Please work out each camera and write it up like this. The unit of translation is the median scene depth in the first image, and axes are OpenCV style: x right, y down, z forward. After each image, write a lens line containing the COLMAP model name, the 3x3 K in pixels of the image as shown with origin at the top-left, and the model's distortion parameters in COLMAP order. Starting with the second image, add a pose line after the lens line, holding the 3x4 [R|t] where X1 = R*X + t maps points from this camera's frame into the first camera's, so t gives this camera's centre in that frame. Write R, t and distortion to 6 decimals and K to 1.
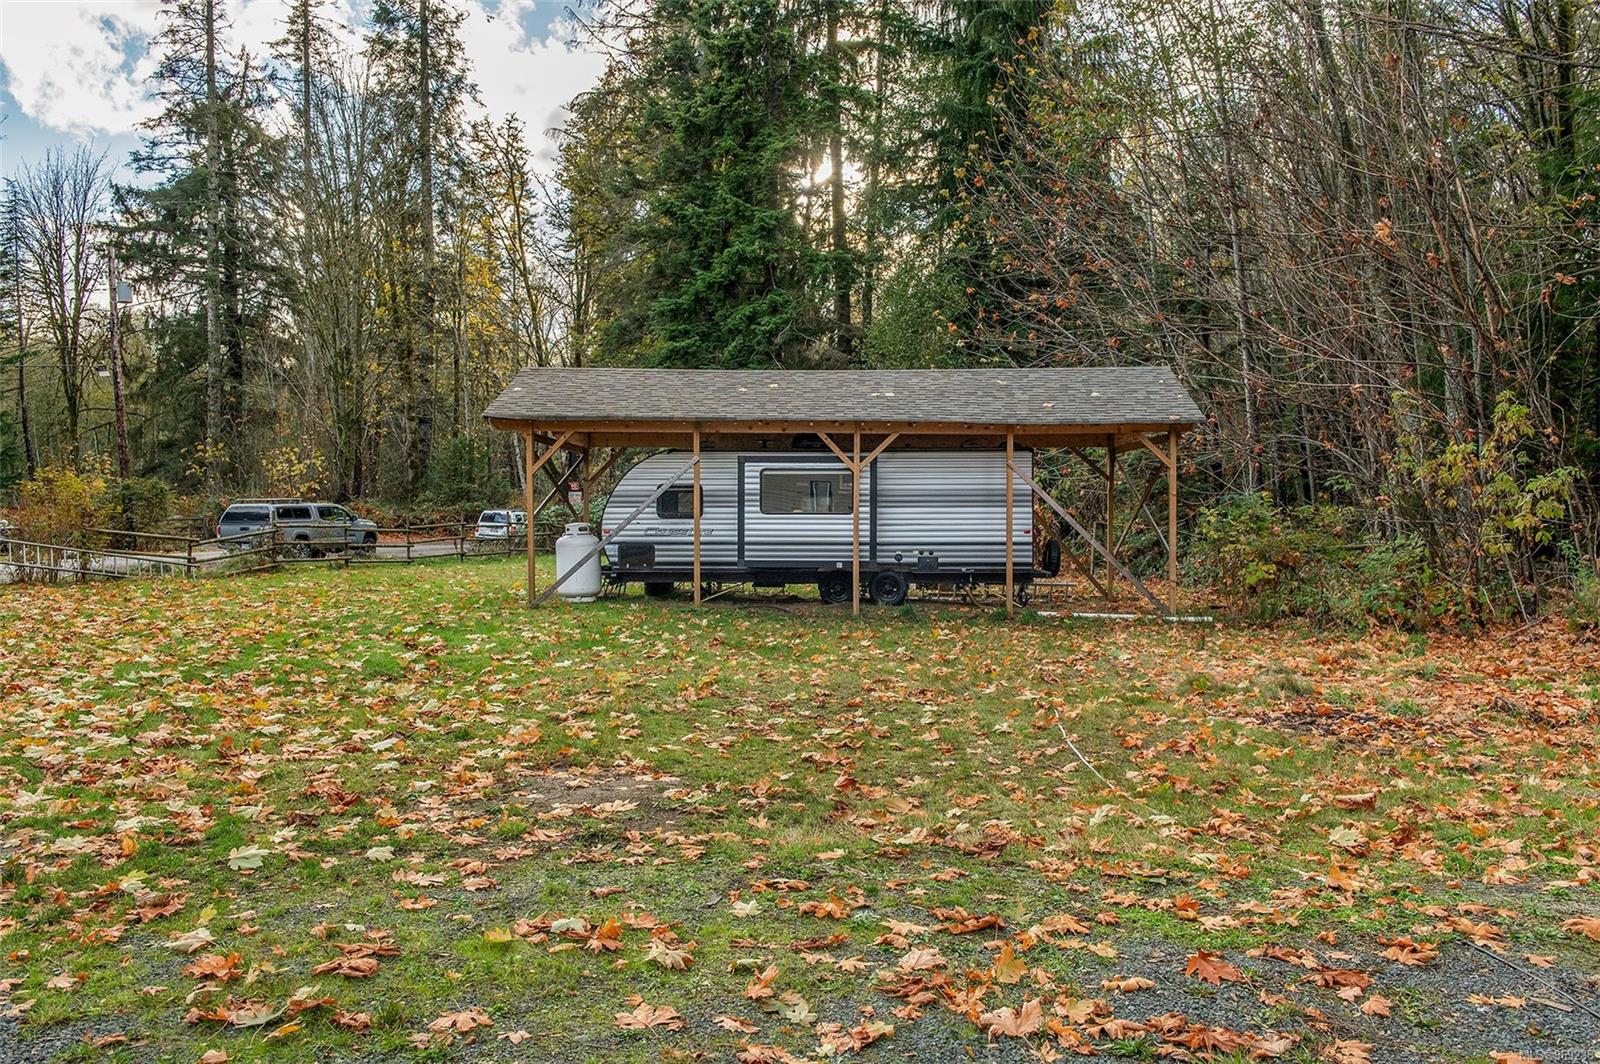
lens RADIAL K [[1369.2, 0, 789.8], [0, 1369.2, 543.9], [0, 0, 1]] dist [0.075965, 0.002199]
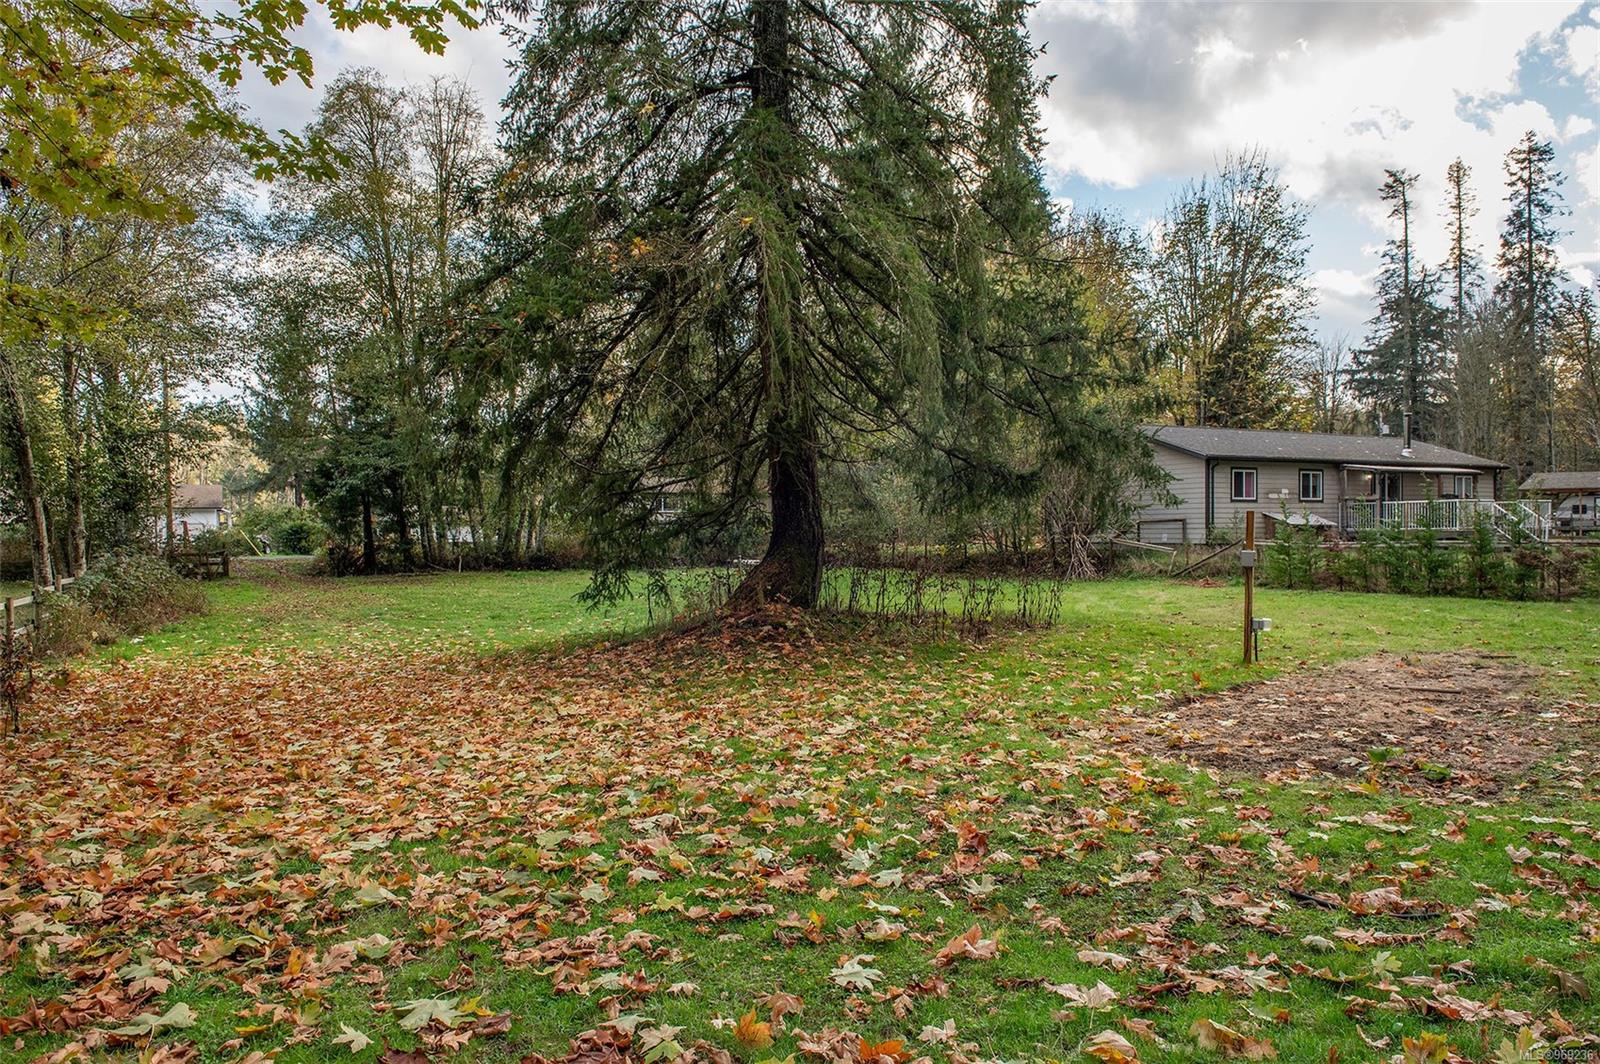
lens RADIAL K [[1162.1, 0, 707.0], [0, 1162.1, 550.5], [0, 0, 1]] dist [0.024754, -0.070354]
pose [[0.619951, 0.003379, -0.784633, 0.237416], [-0.003117, 0.999993, 0.001844, 0.021493], [0.784634, 0.001302, 0.619958, -0.729596]]
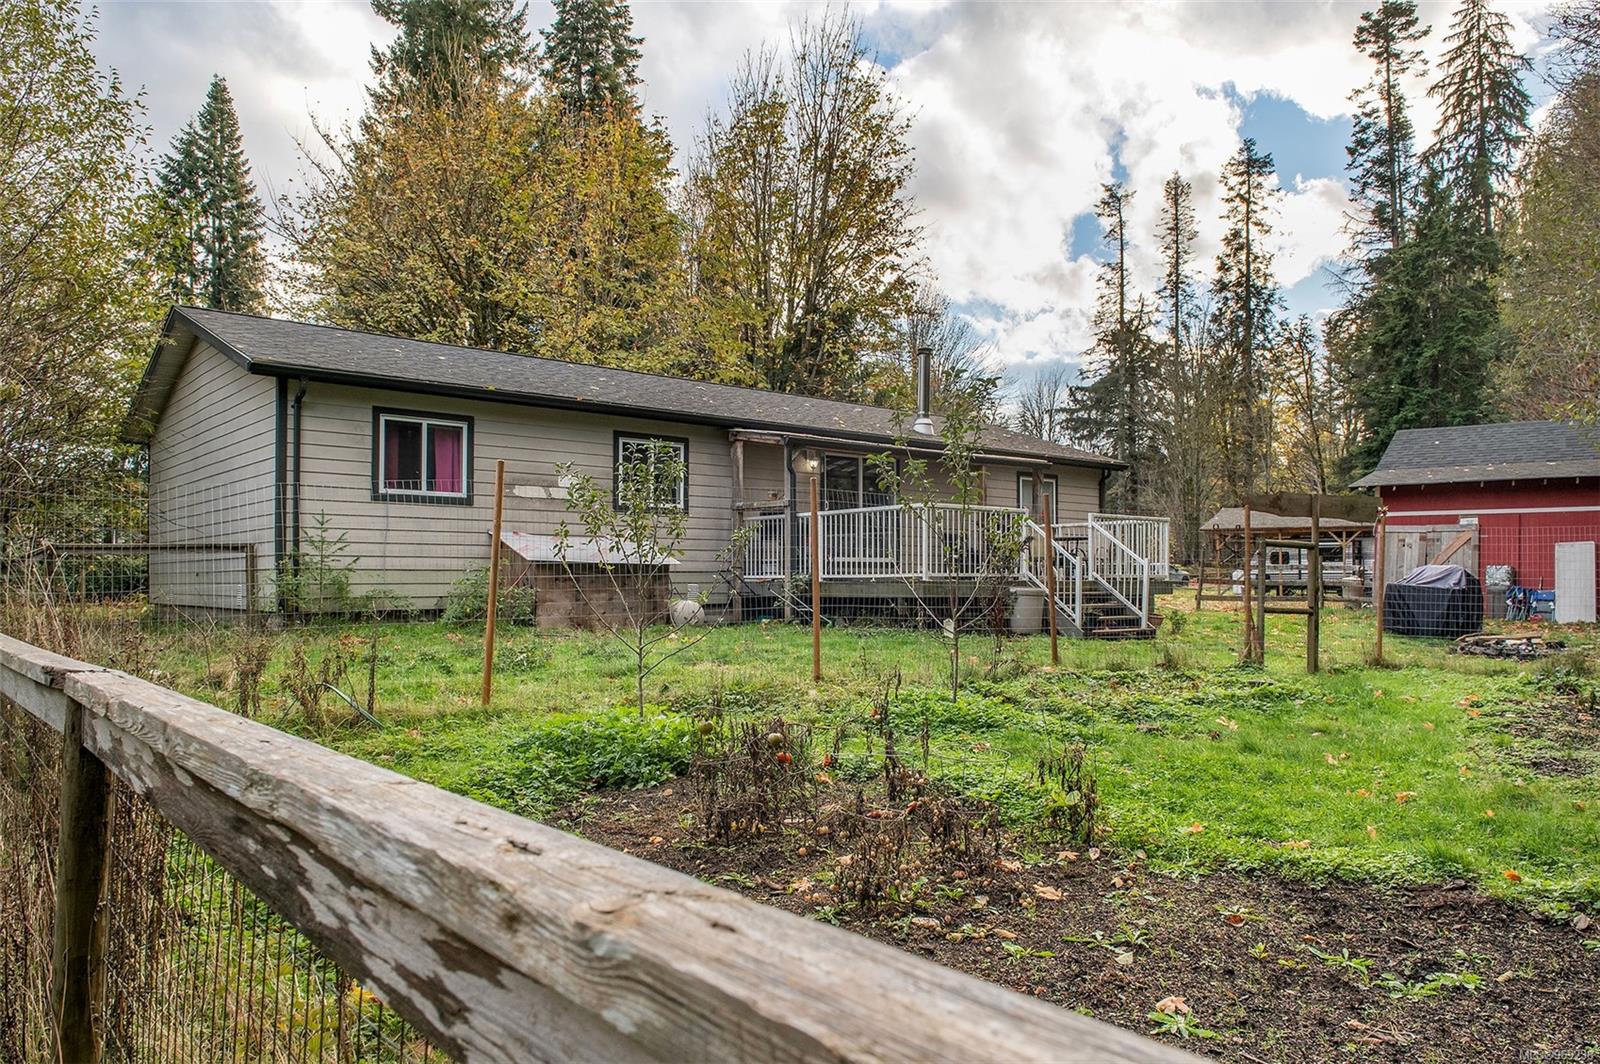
lens RADIAL K [[1162.1, 0, 783.8], [0, 1162.1, 564.7], [0, 0, 1]] dist [0.024754, -0.070354]
pose [[0.776764, -0.013089, -0.629656, 0.155926], [-0.010006, 0.999401, -0.033119, 0.017263], [0.629713, 0.032026, 0.776168, -0.351857]]
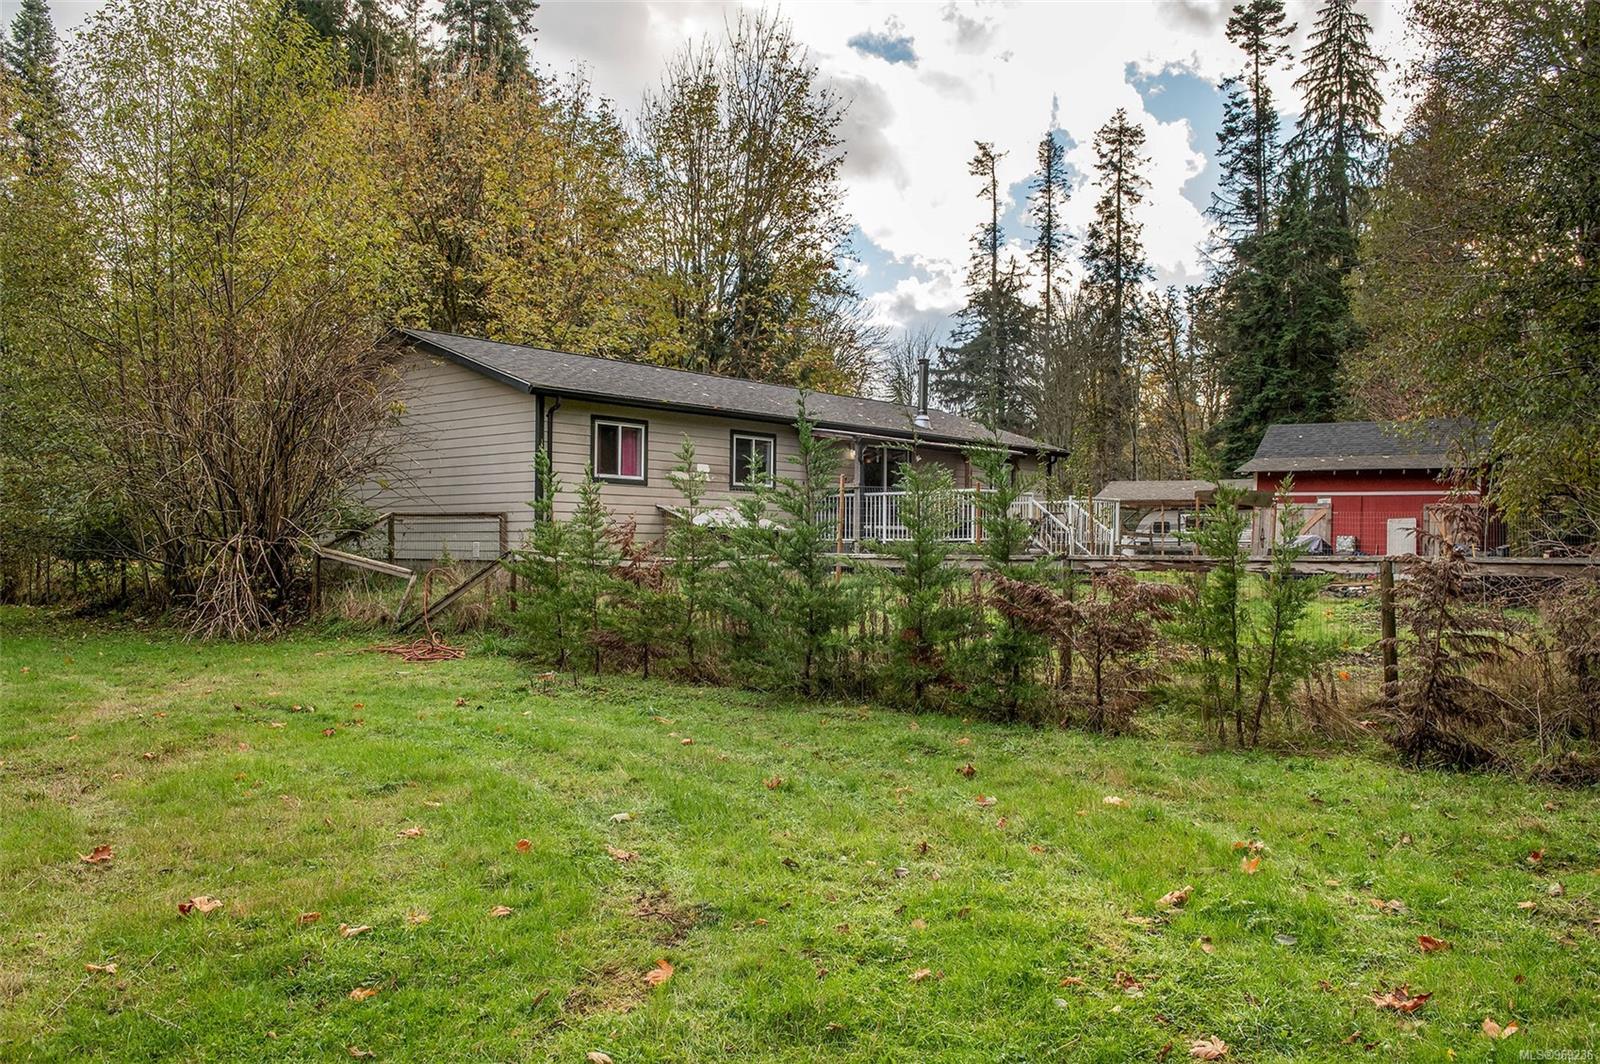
lens RADIAL K [[1322.5, 0, 785.6], [0, 1322.5, 548.1], [0, 0, 1]] dist [-0.007614, -0.038365]
pose [[0.861548, 0.001523, -0.507673, 0.173044], [-0.013996, 0.999687, -0.020752, 0.021411], [0.507483, 0.024984, 0.861300, -0.477081]]
